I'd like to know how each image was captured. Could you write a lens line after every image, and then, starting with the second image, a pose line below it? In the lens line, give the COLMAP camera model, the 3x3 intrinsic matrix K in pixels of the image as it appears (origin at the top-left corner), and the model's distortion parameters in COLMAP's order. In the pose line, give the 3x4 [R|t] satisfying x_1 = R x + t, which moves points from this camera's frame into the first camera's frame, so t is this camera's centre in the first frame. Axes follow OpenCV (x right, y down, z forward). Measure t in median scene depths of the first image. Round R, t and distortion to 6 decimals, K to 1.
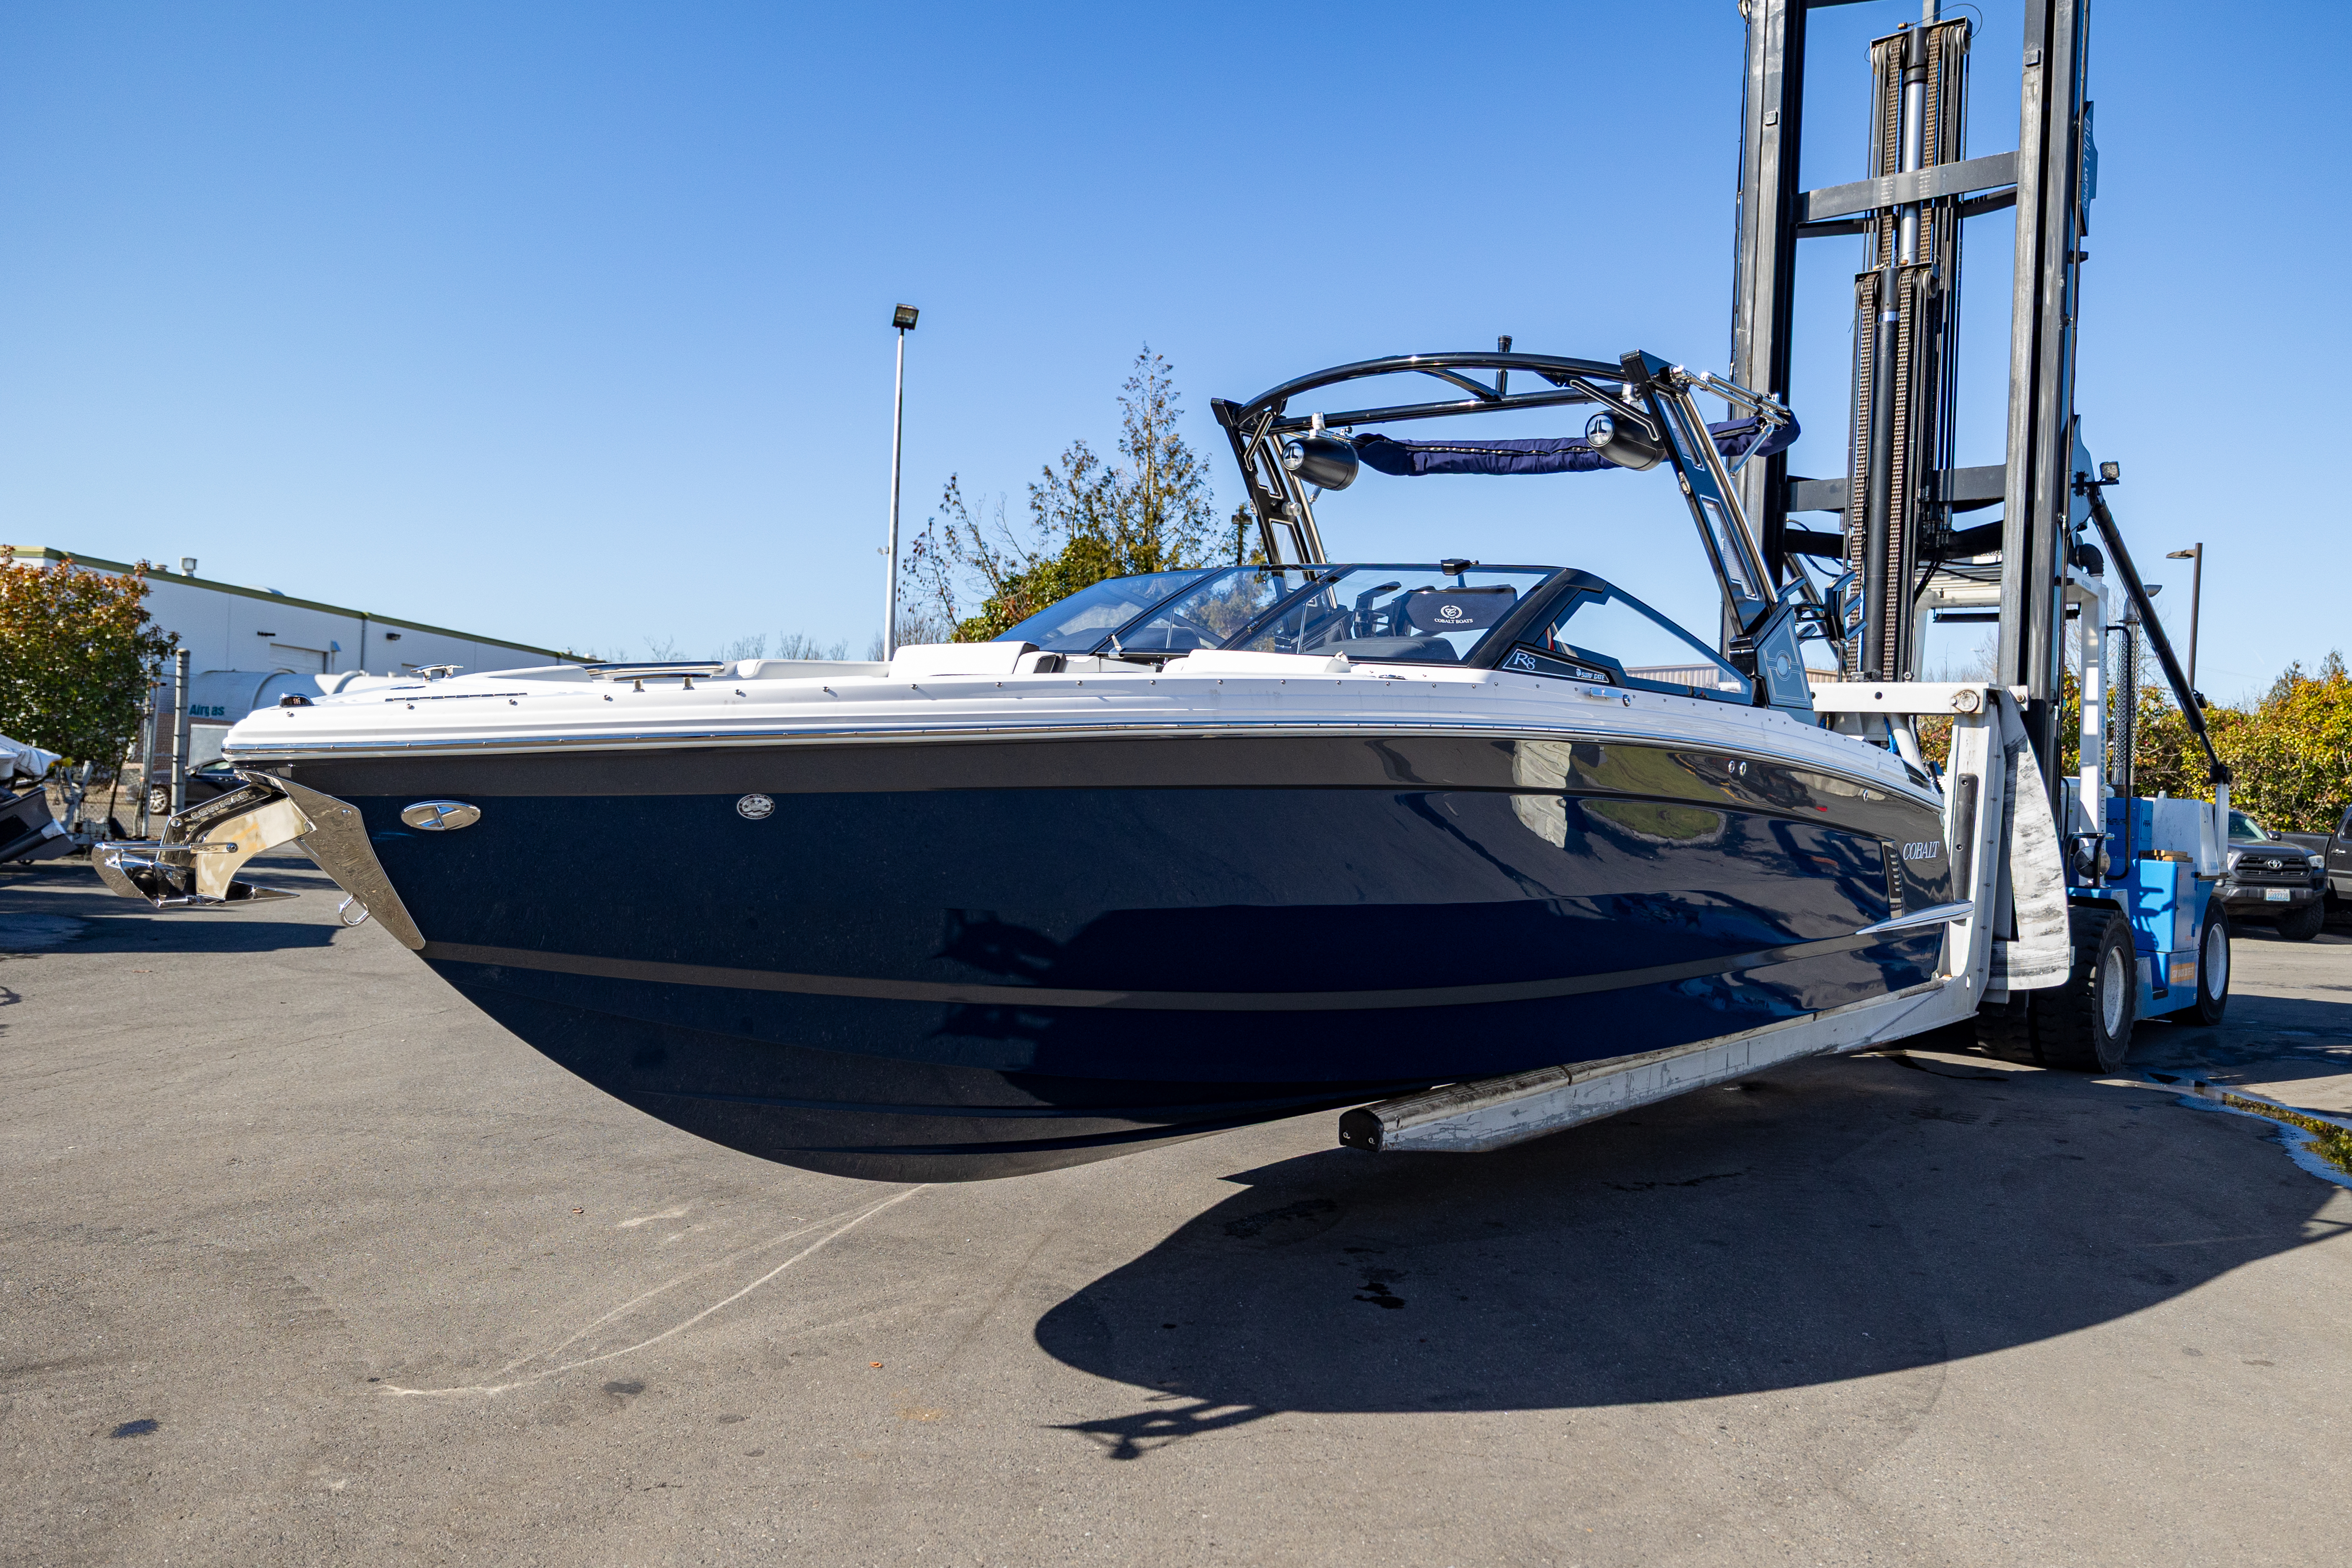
lens RADIAL K [[1668.6, 0, 1256.6], [0, 1668.6, 788.1], [0, 0, 1]] dist [0.002229, -0.001587]
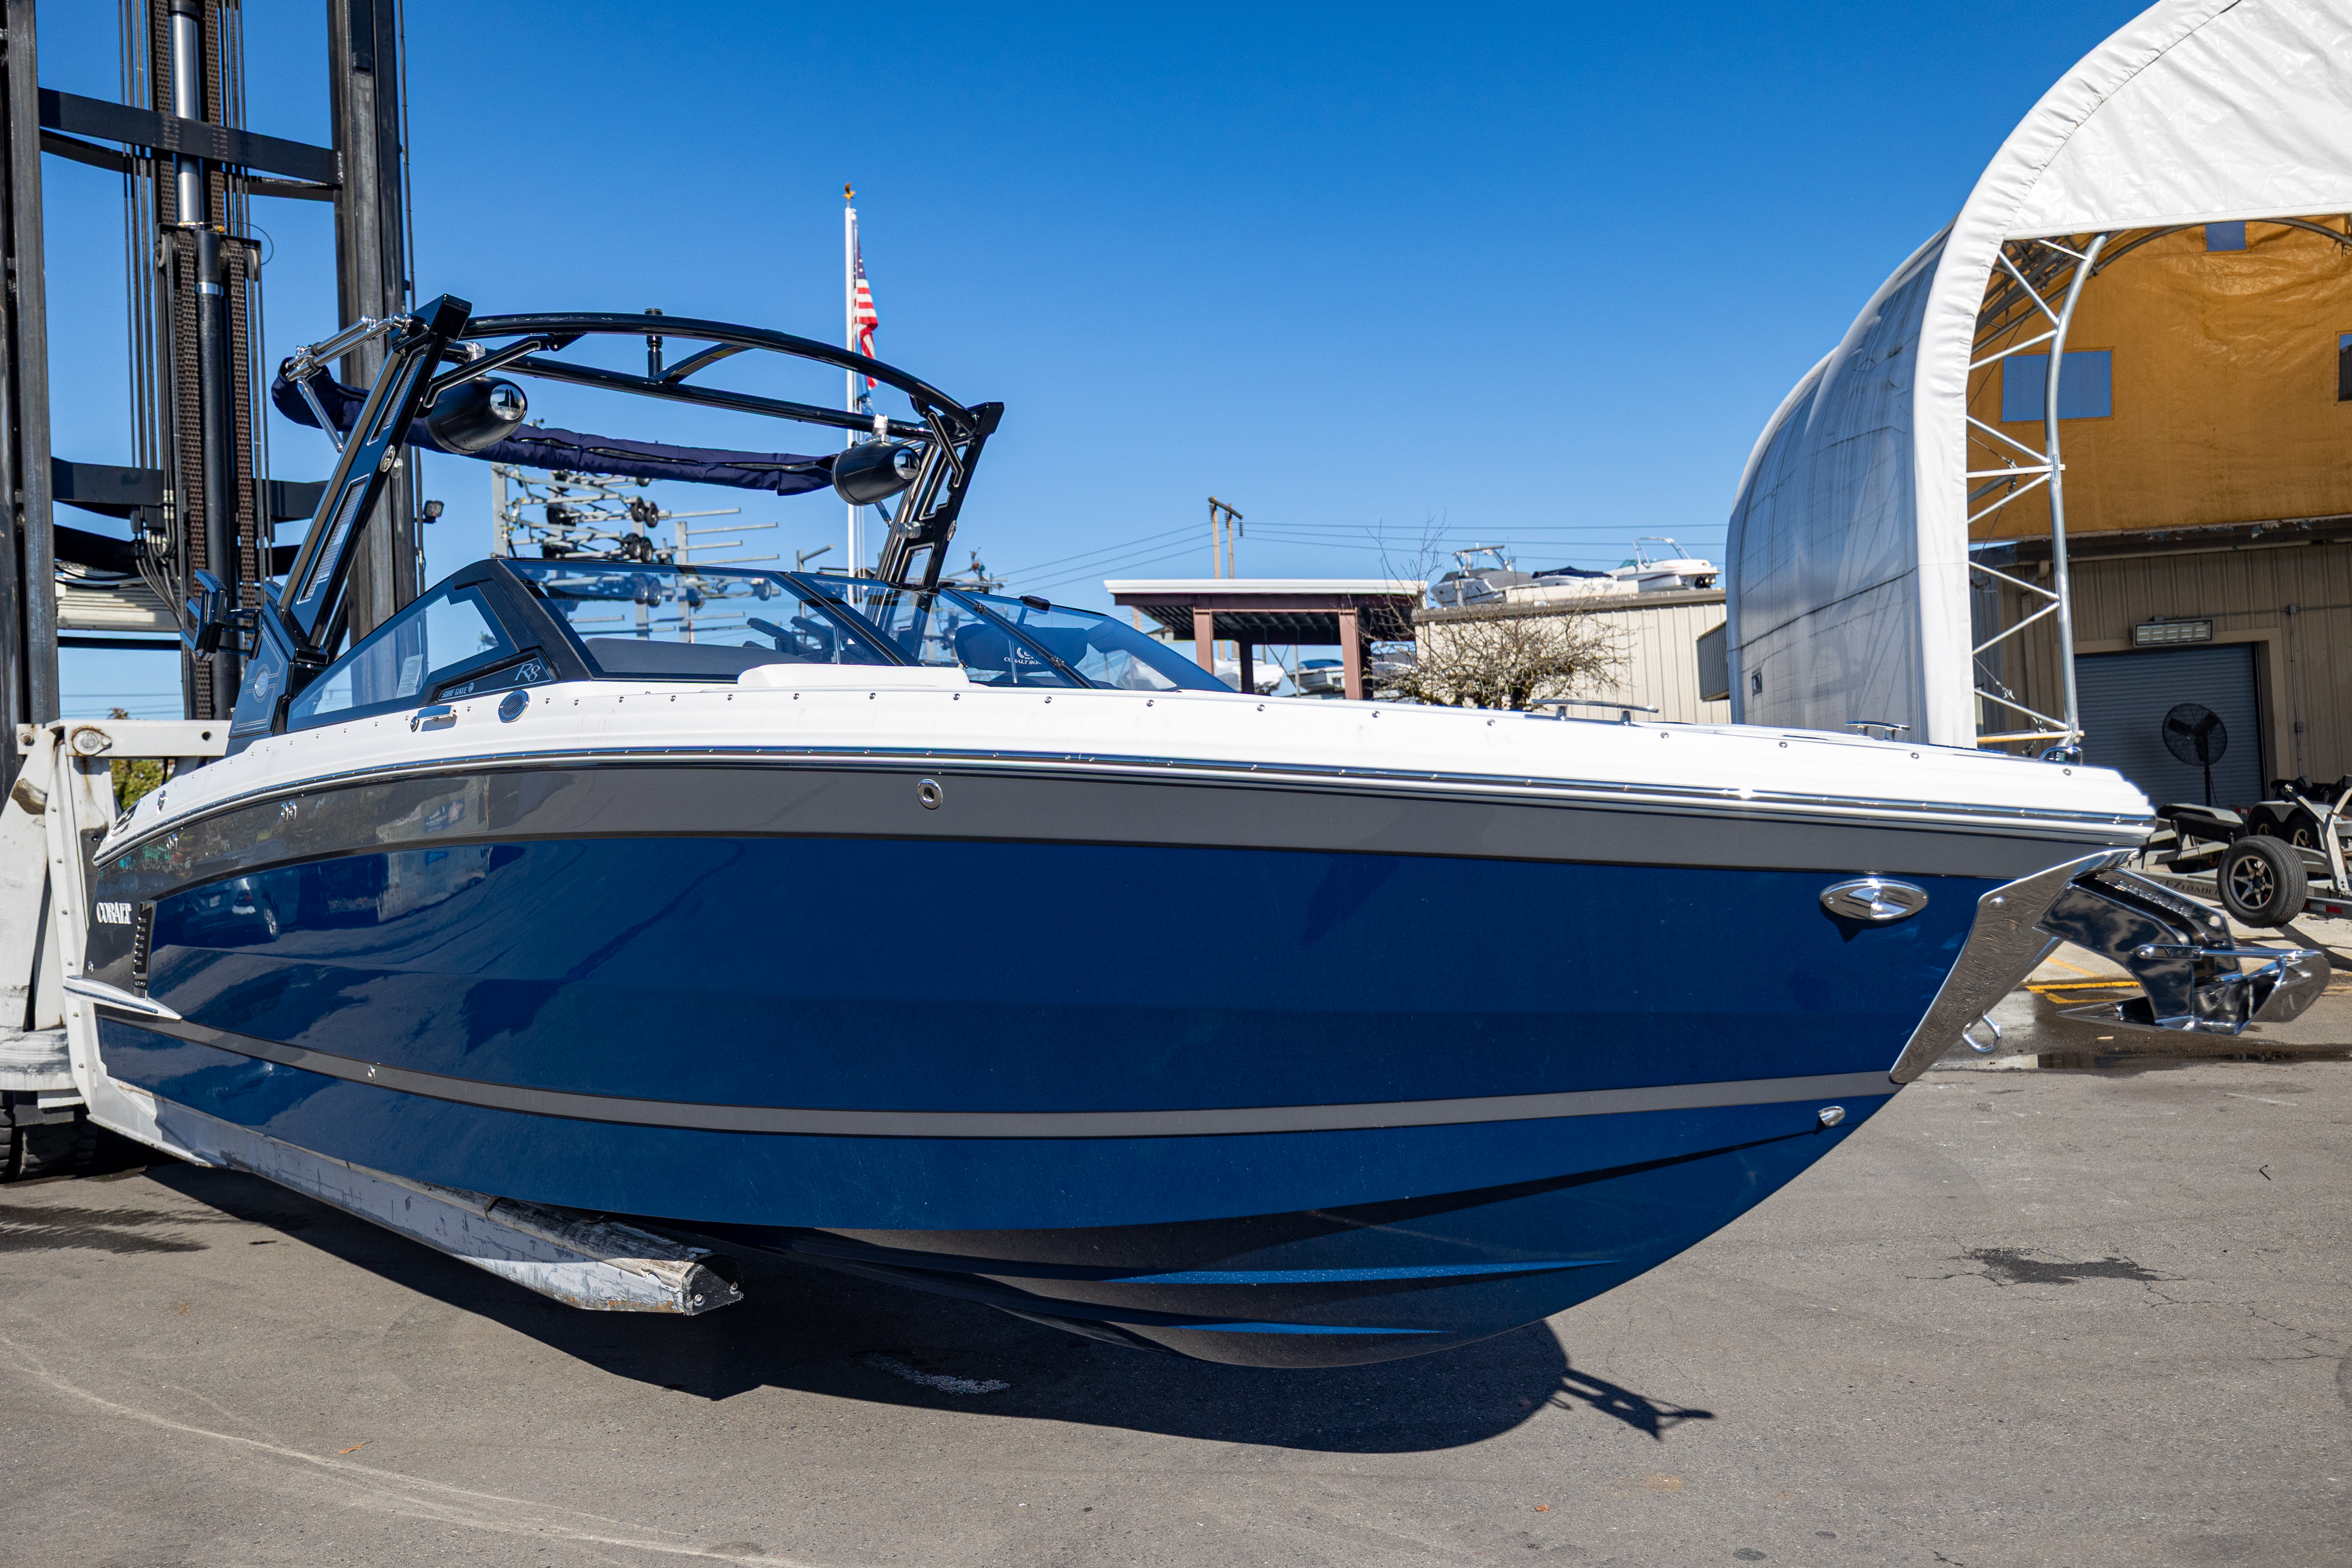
lens RADIAL K [[1752.8, 0, 1176.0], [0, 1752.8, 784.0], [0, 0, 1]] dist [0.007177, -0.000315]
pose [[0.132565, -0.034177, 0.990585, -0.147960], [0.056235, 0.998055, 0.026909, -0.009226], [-0.989578, 0.052138, 0.134229, 0.133793]]
